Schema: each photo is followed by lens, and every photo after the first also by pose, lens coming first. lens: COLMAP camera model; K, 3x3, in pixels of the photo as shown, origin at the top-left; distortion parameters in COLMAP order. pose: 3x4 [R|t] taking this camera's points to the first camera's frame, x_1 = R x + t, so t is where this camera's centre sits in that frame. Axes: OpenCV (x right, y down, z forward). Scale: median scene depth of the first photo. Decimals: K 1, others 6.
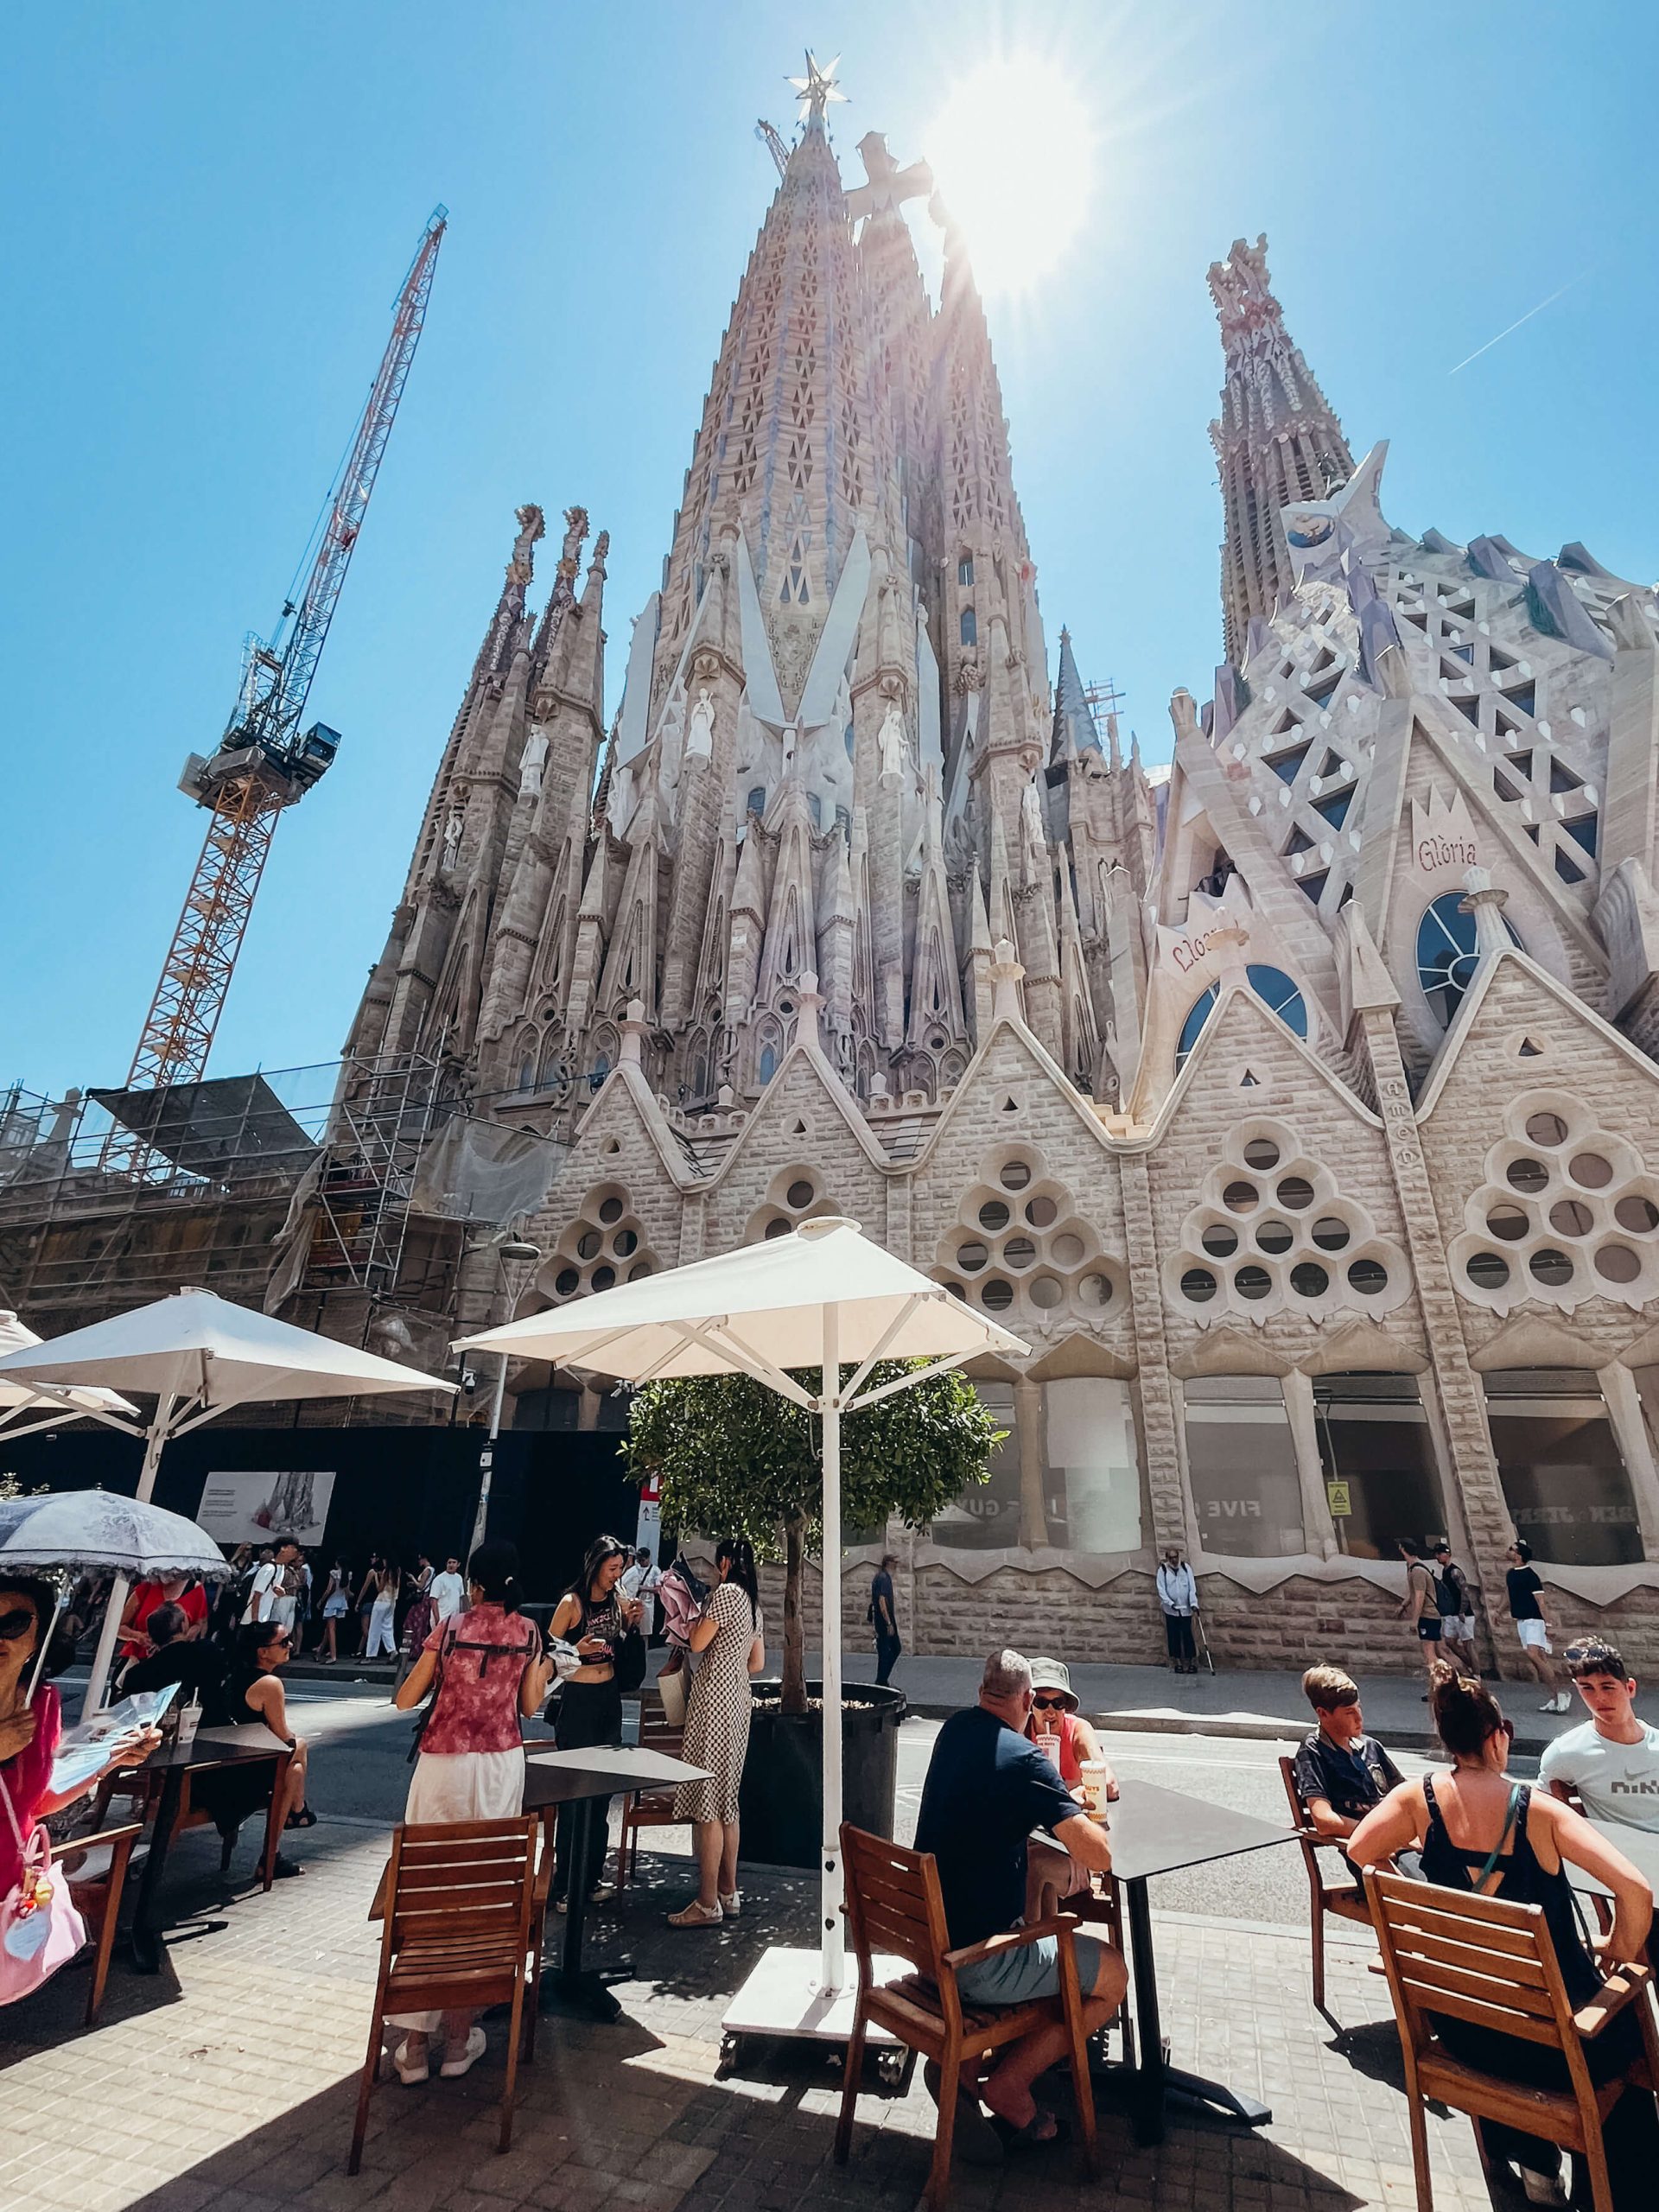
lens RADIAL K [[982.3, 0, 835.0], [0, 982.3, 1110.3], [0, 0, 1]] dist [0.004866, 0.000228]
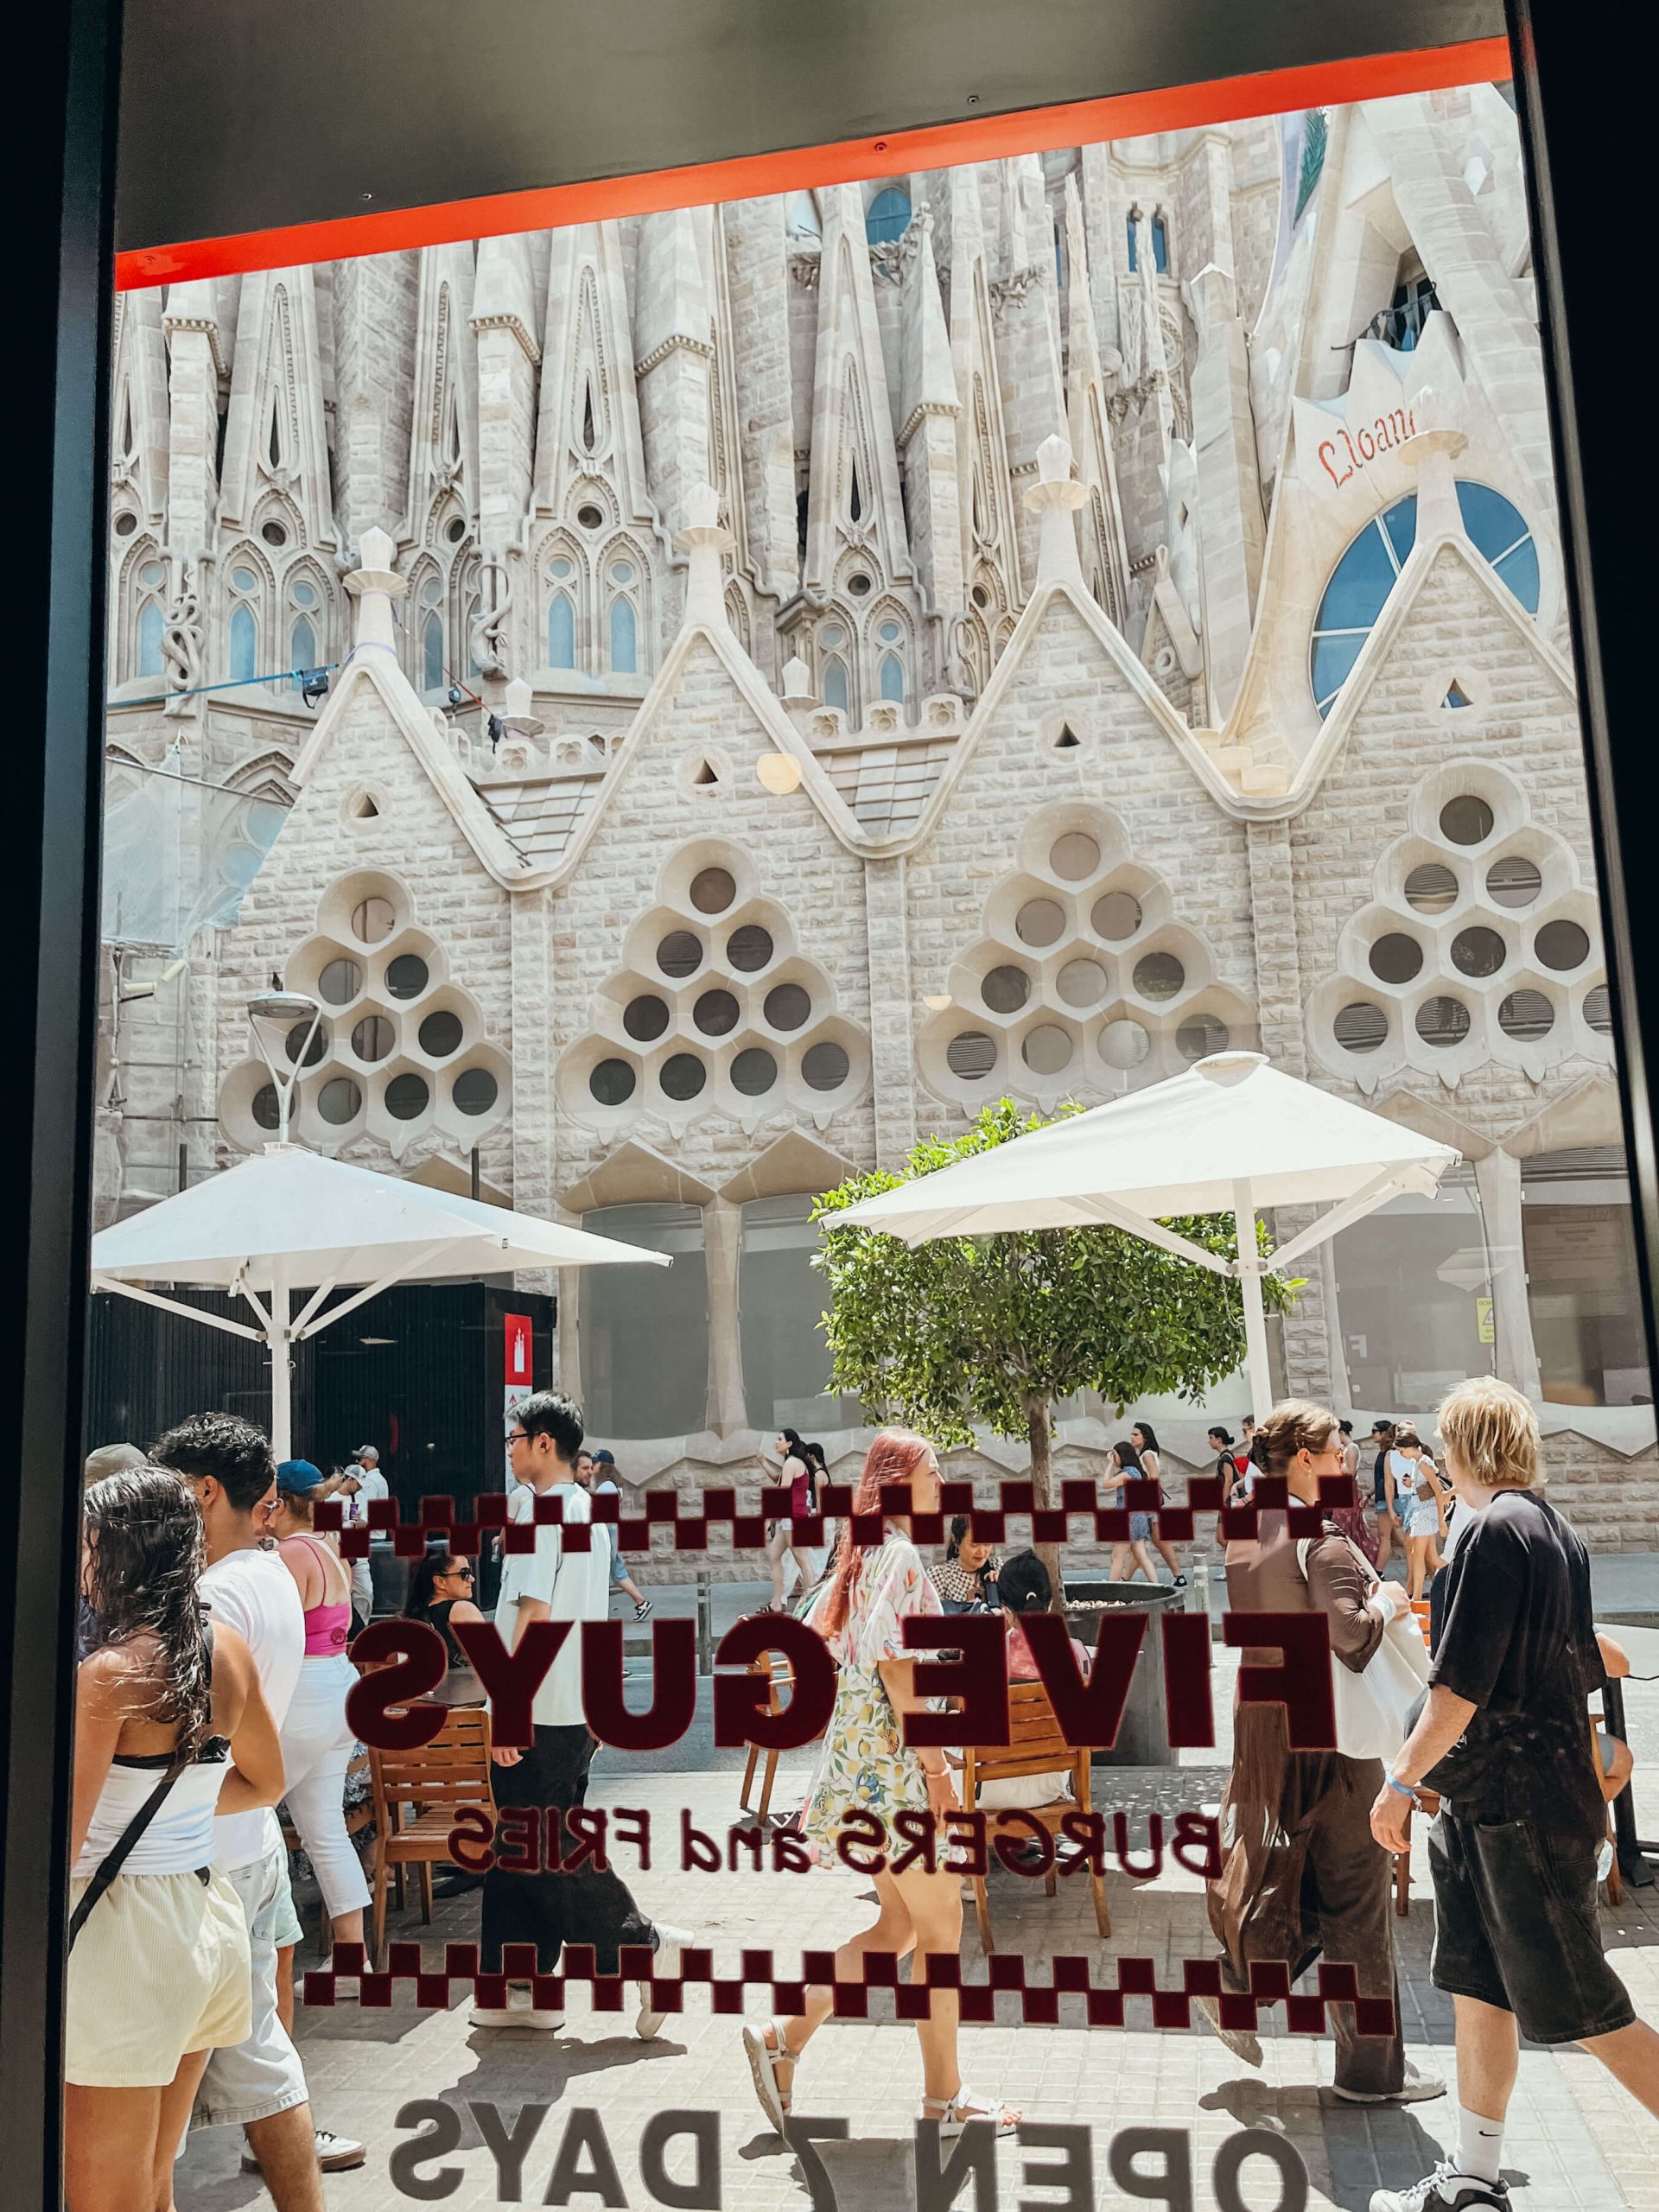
lens RADIAL K [[1807.3, 0, 827.3], [0, 1807.3, 1109.6], [0, 0, 1]] dist [0.034338, -0.015738]
pose [[0.990143, -0.034413, 0.135763, -0.113532], [0.001220, 0.971426, 0.237340, -0.042704], [-0.140052, -0.234835, 0.961893, -0.089586]]
